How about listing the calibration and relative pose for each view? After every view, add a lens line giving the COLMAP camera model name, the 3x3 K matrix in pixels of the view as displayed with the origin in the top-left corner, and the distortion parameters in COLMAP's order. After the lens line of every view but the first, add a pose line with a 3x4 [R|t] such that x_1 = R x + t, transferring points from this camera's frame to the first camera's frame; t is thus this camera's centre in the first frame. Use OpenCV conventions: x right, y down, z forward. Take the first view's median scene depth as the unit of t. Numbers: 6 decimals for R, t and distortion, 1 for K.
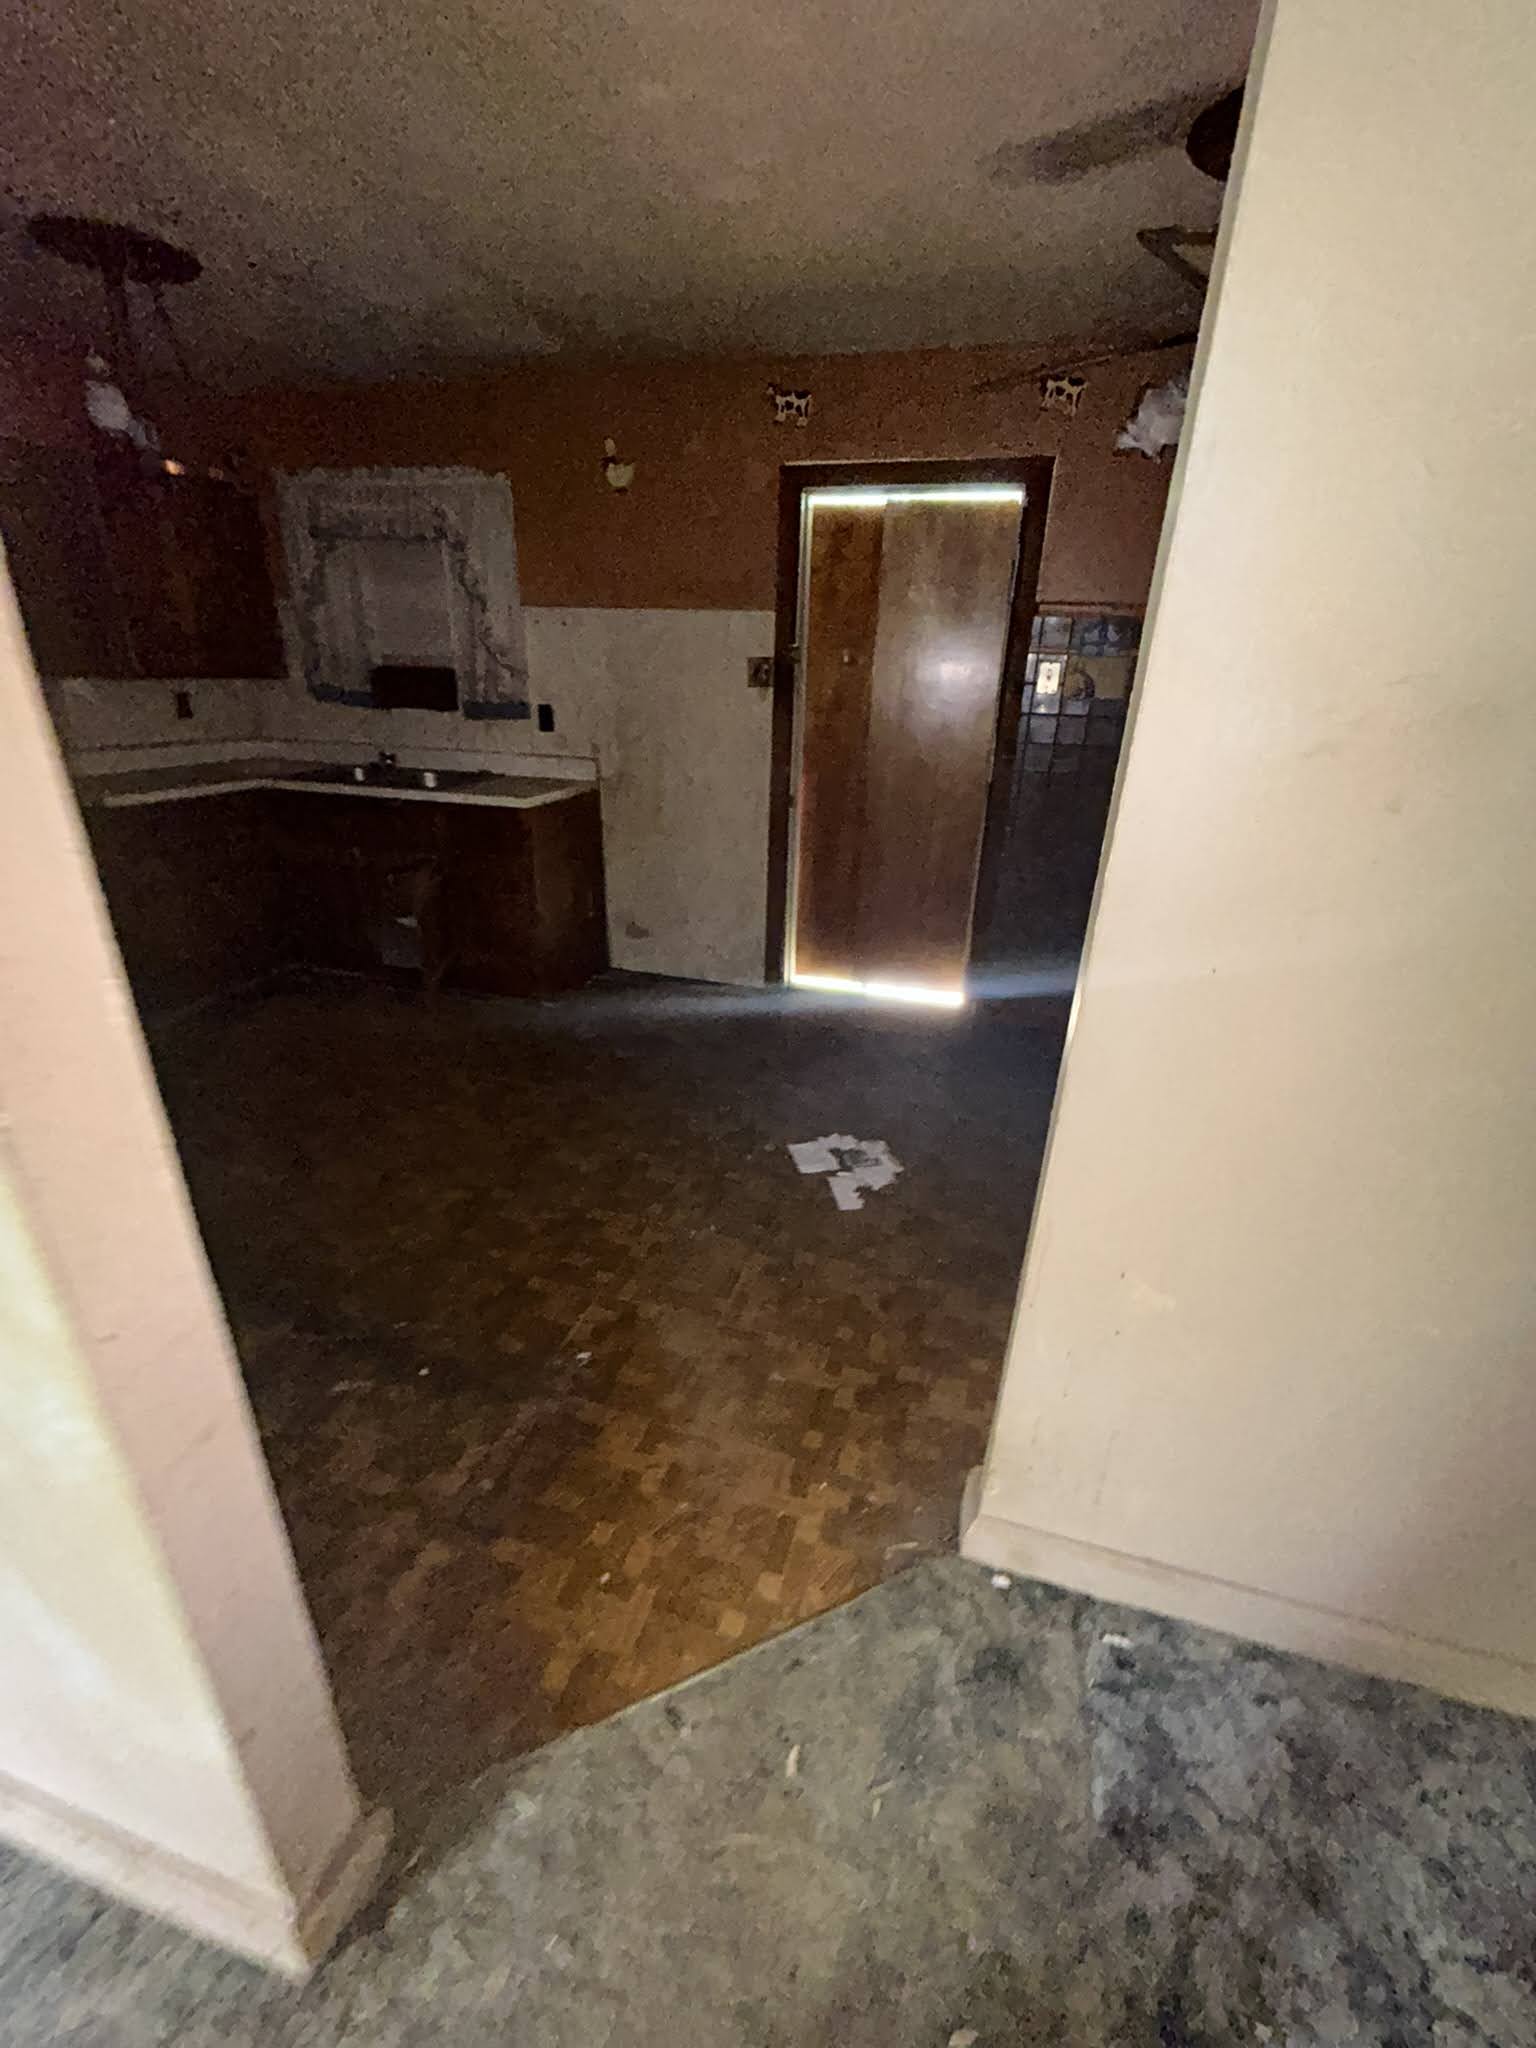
lens RADIAL K [[832.6, 0, 764.4], [0, 832.6, 1027.4], [0, 0, 1]] dist [-0.000793, 0.001407]
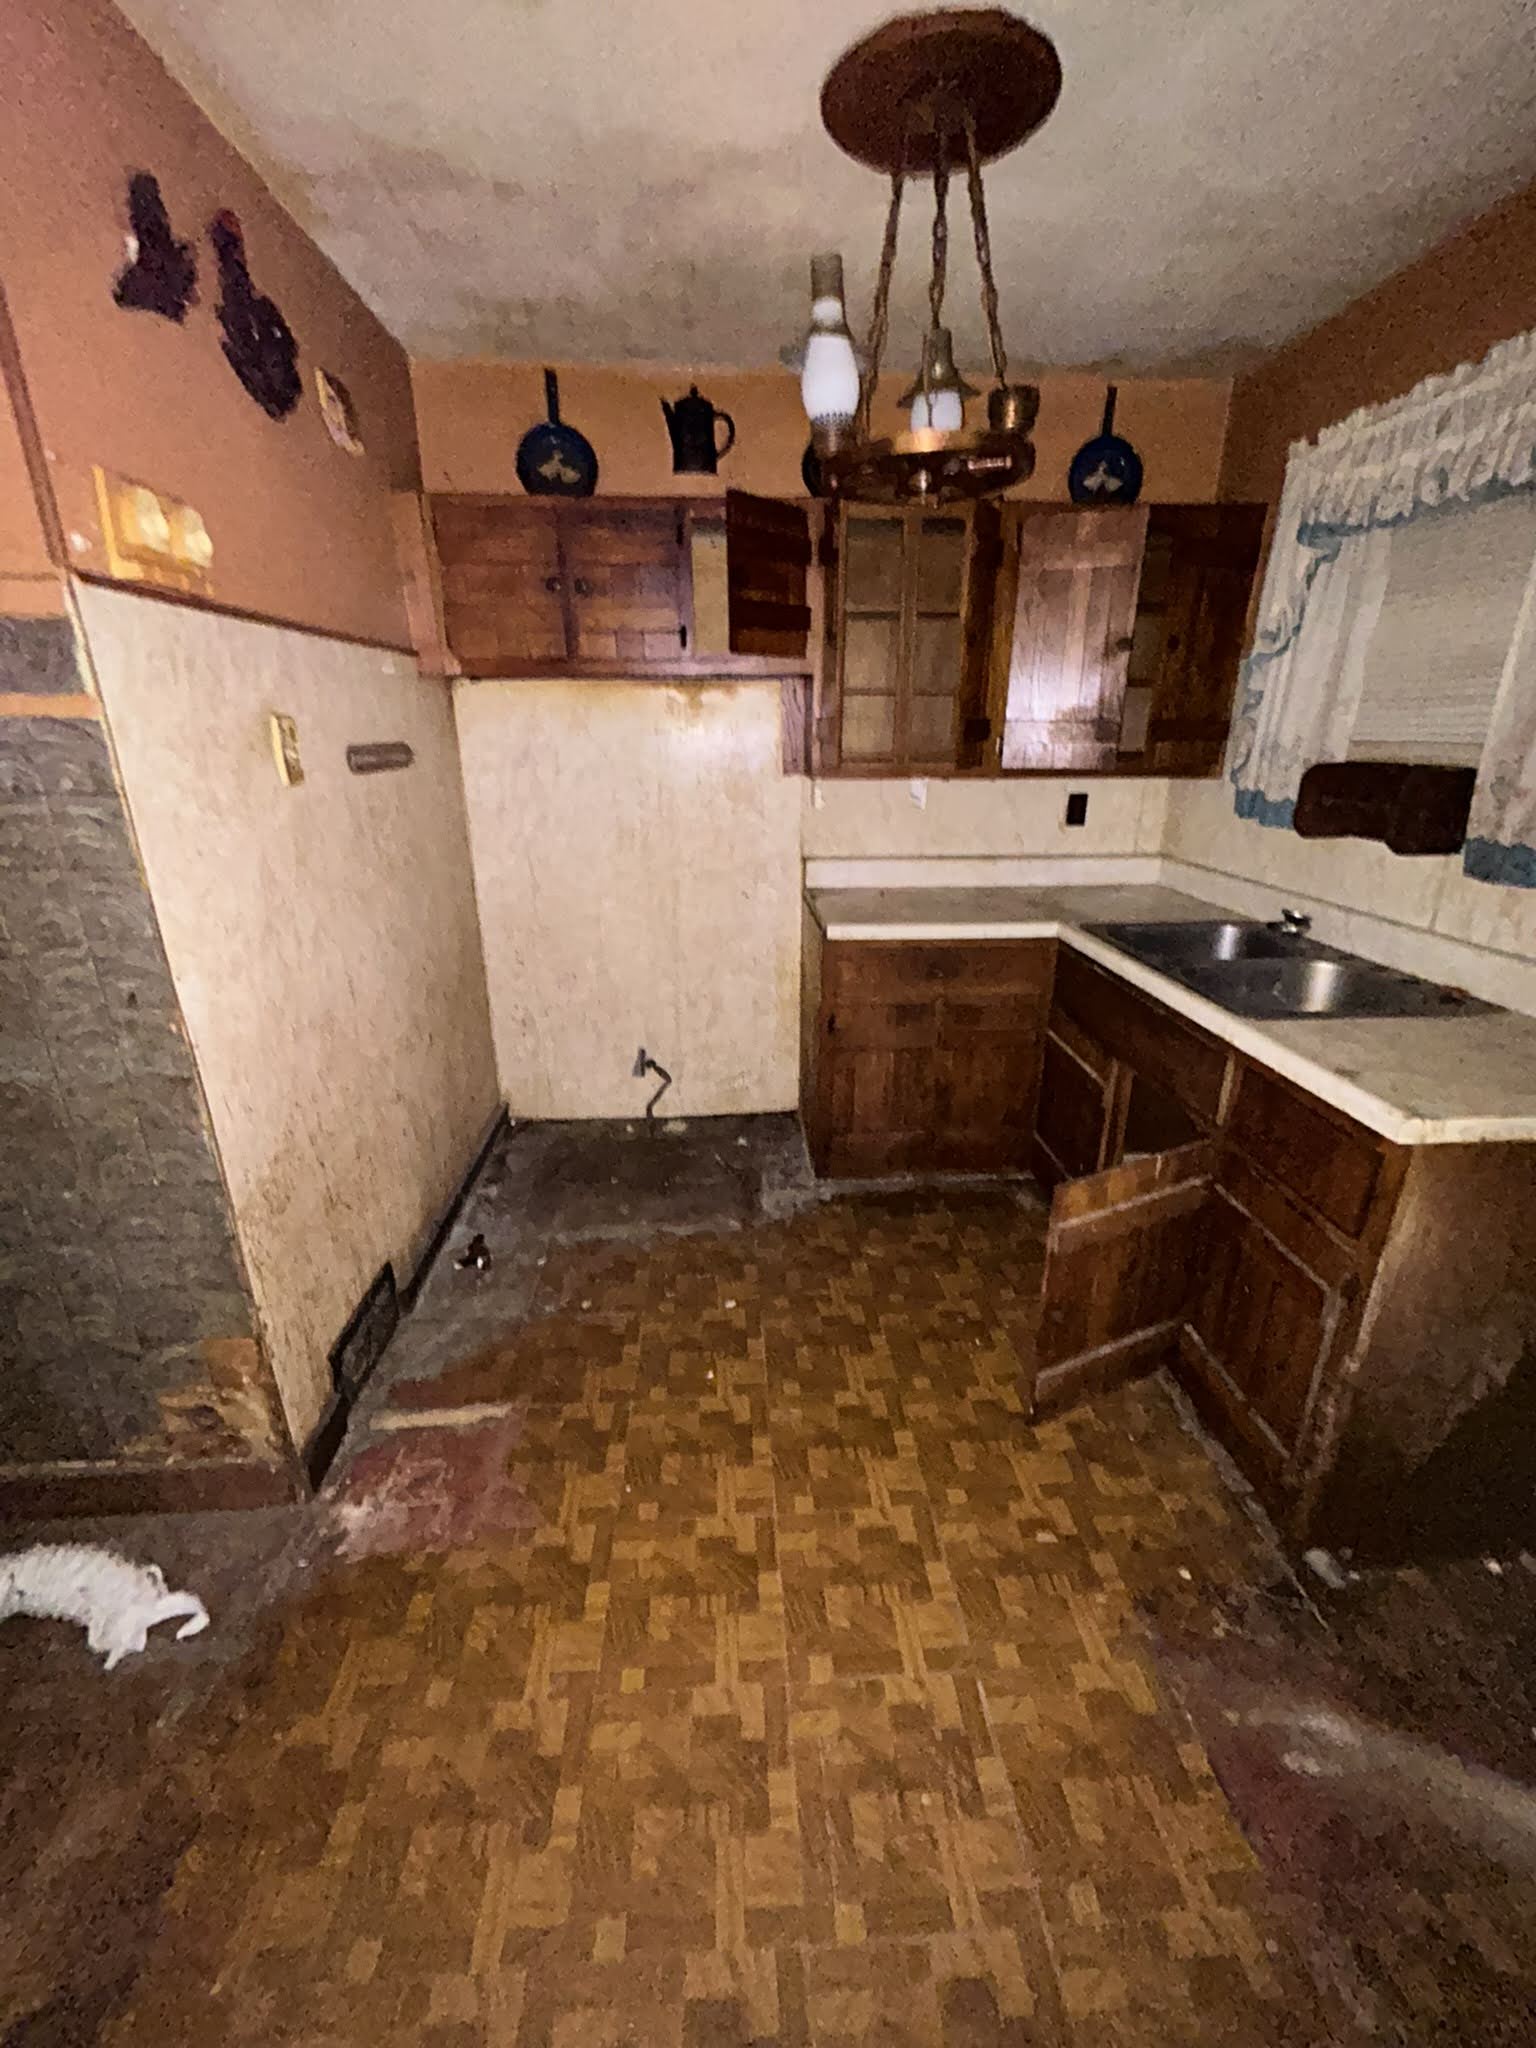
lens RADIAL K [[832.6, 0, 771.6], [0, 832.6, 1017.5], [0, 0, 1]] dist [-0.000793, 0.001407]
pose [[0.326053, 0.281740, -0.902392, -0.056683], [-0.365448, 0.917913, 0.154542, -0.249317], [0.871858, 0.279388, 0.402250, 0.550971]]
